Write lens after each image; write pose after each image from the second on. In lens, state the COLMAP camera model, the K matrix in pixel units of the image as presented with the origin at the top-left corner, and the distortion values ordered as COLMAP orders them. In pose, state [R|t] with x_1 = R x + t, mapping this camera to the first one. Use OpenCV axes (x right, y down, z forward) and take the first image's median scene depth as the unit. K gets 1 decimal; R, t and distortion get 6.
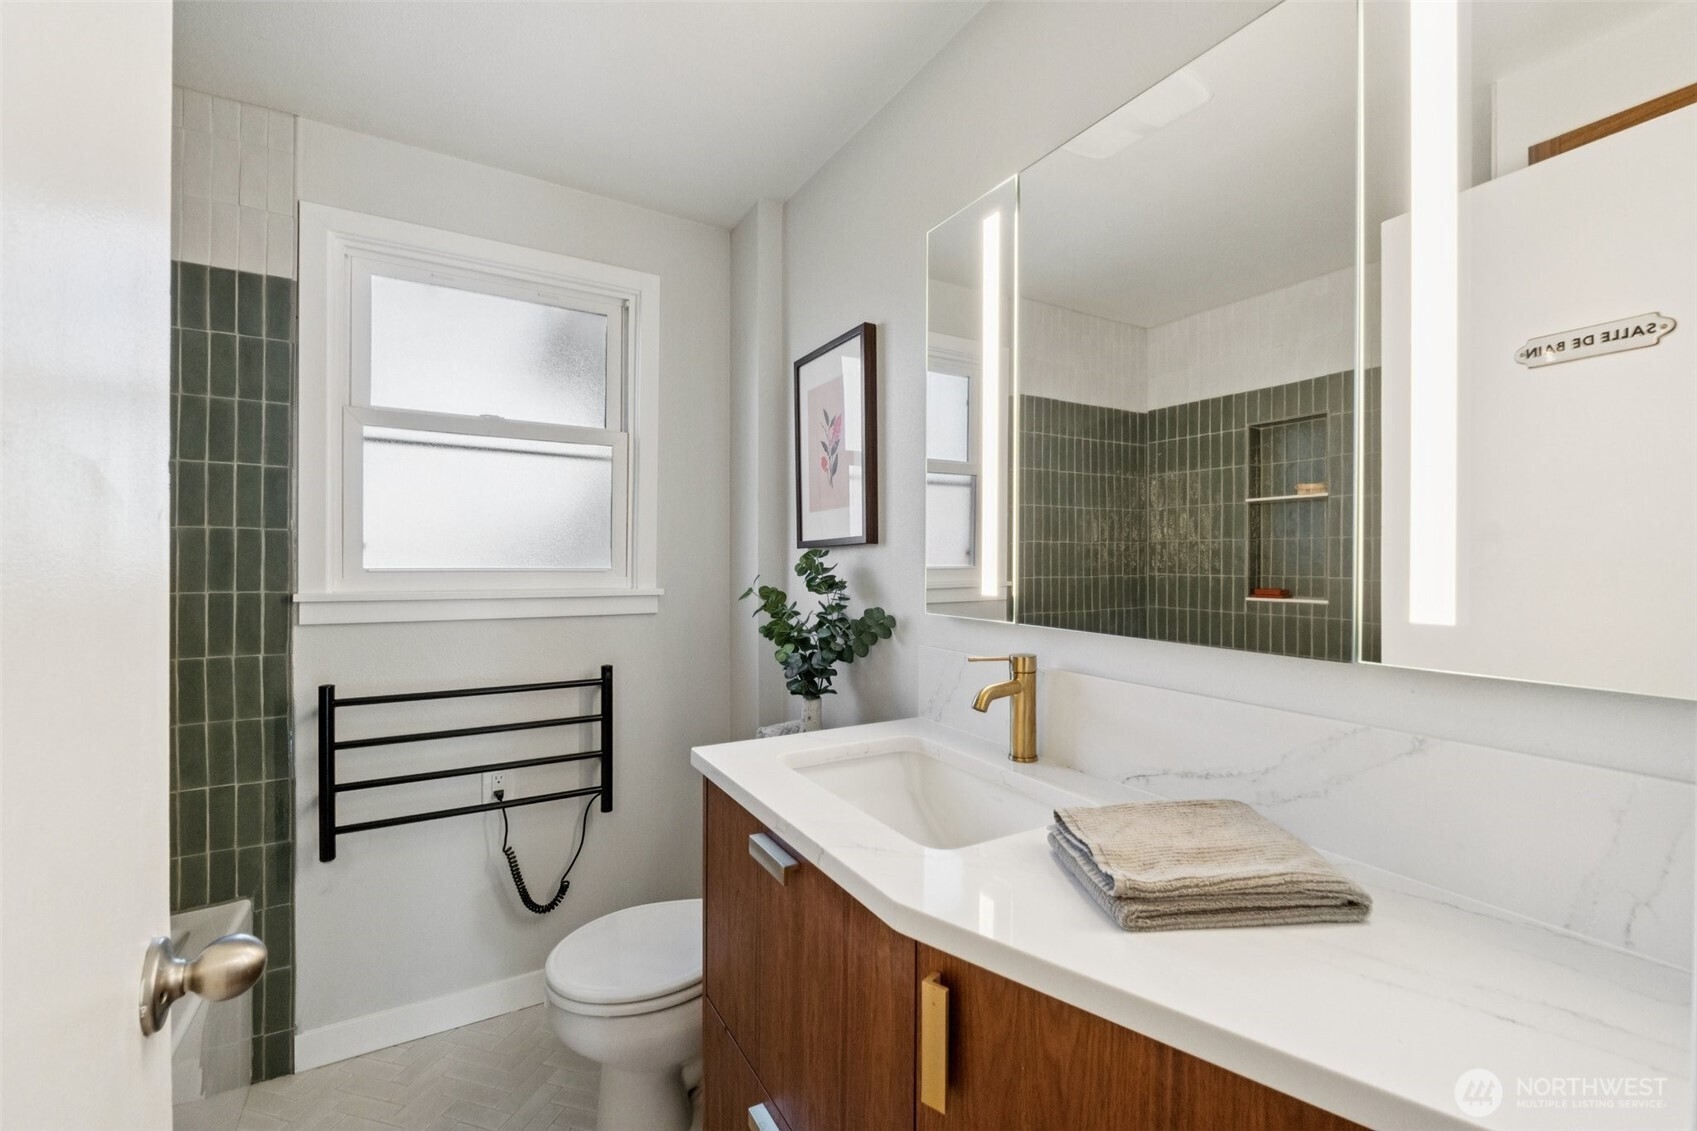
lens RADIAL K [[708.6, 0, 851.2], [0, 708.6, 560.0], [0, 0, 1]] dist [-0.009096, -0.000200]
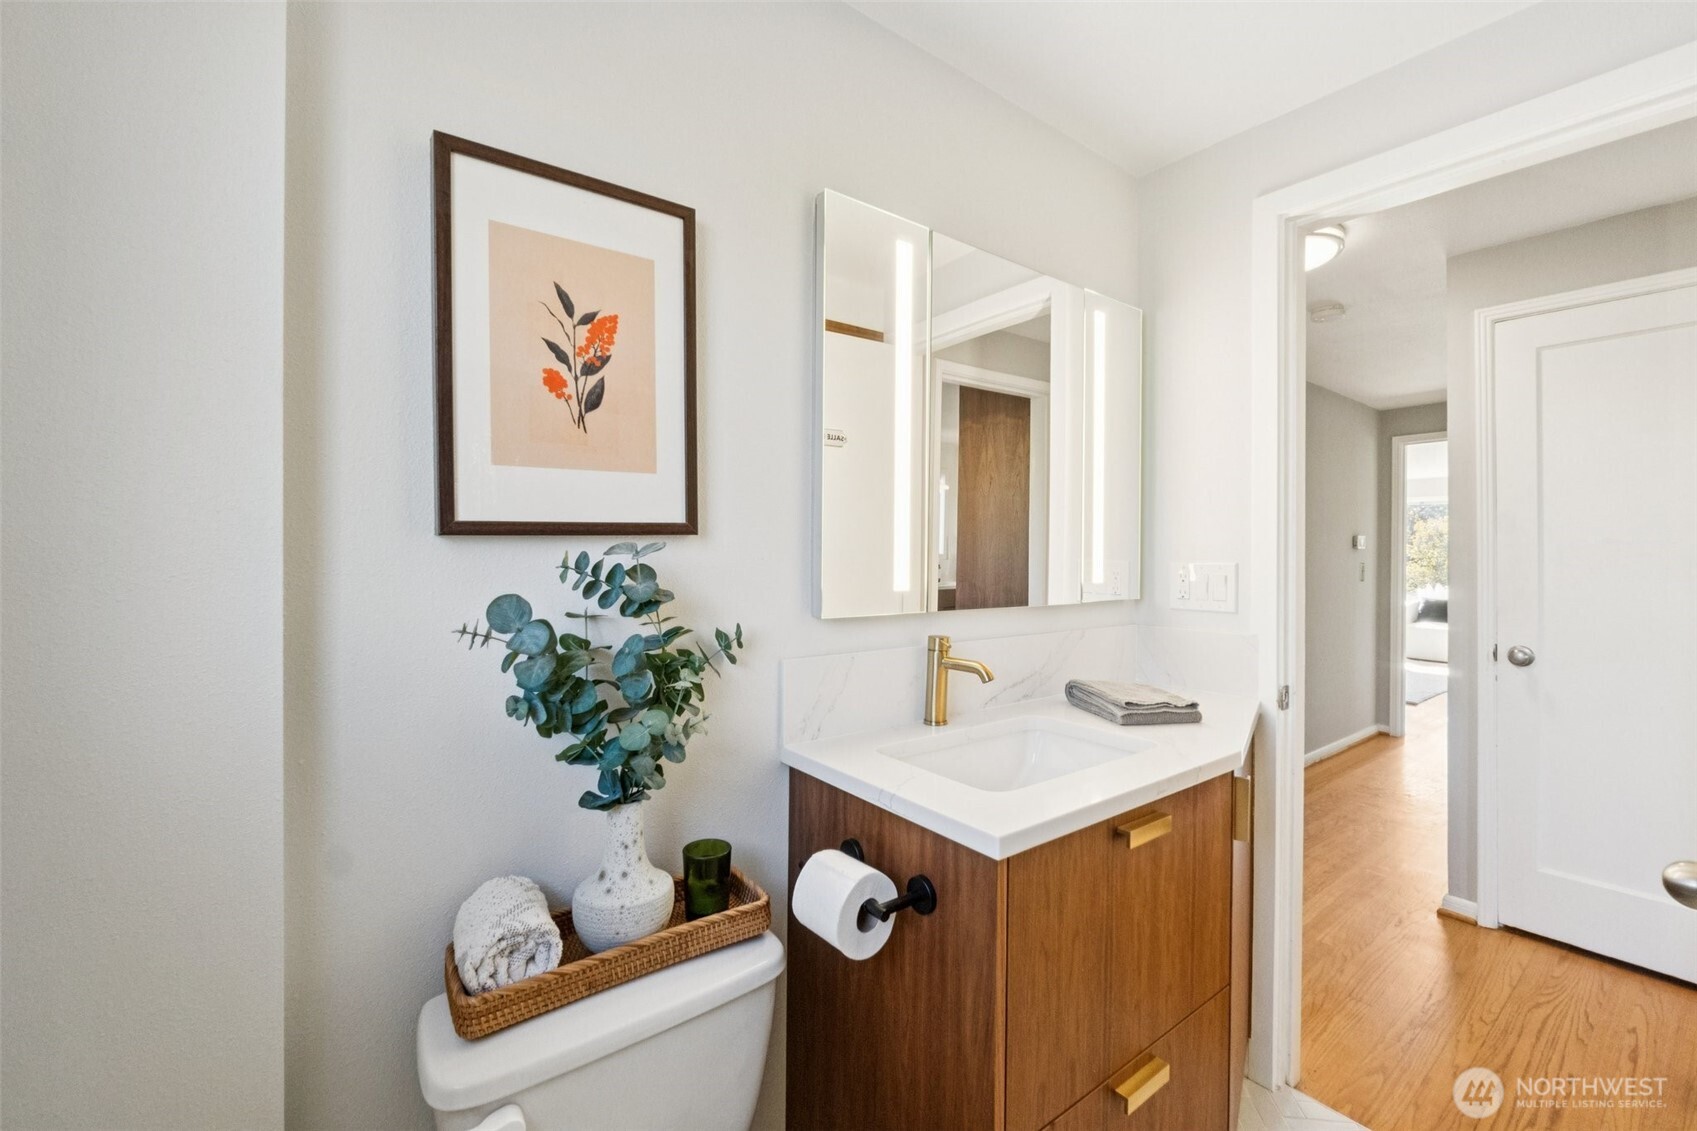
lens RADIAL K [[708.6, 0, 851.2], [0, 708.6, 560.0], [0, 0, 1]] dist [-0.009096, -0.000200]
pose [[-0.109774, -0.015925, 0.993829, -0.615739], [-0.002435, 0.999873, 0.015753, -0.009032], [-0.993954, -0.000691, -0.109799, 0.845798]]
